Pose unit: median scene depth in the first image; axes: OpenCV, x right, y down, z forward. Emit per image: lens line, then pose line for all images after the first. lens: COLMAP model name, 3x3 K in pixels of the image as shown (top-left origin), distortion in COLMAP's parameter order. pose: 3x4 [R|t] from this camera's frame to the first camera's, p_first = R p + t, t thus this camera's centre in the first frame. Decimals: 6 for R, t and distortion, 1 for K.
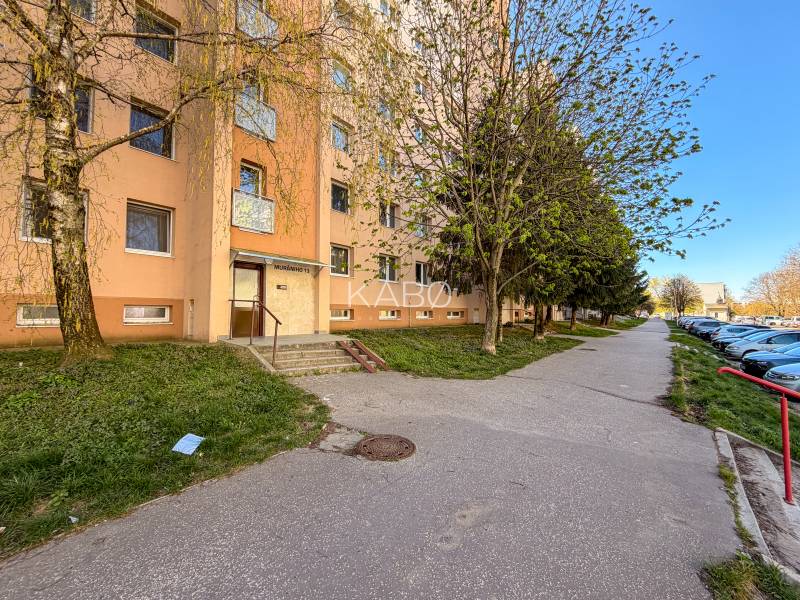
lens RADIAL K [[328.9, 0, 398.2], [0, 328.9, 302.4], [0, 0, 1]] dist [-0.002552, -0.000473]
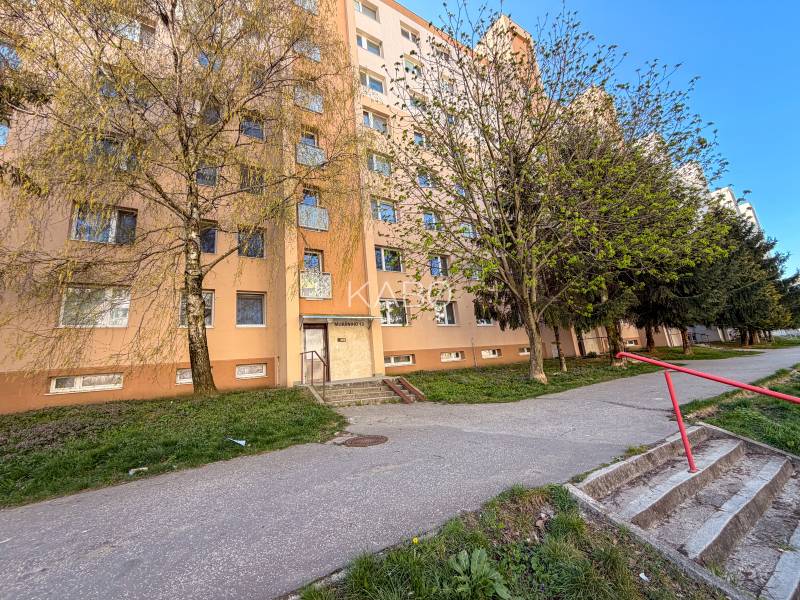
lens RADIAL K [[336.7, 0, 399.1], [0, 336.7, 298.6], [0, 0, 1]] dist [-0.002938, -0.001065]
pose [[0.942049, -0.156938, -0.296504, 0.271609], [0.104851, 0.977291, -0.184145, 0.062947], [0.318670, 0.142385, 0.937110, -0.152970]]
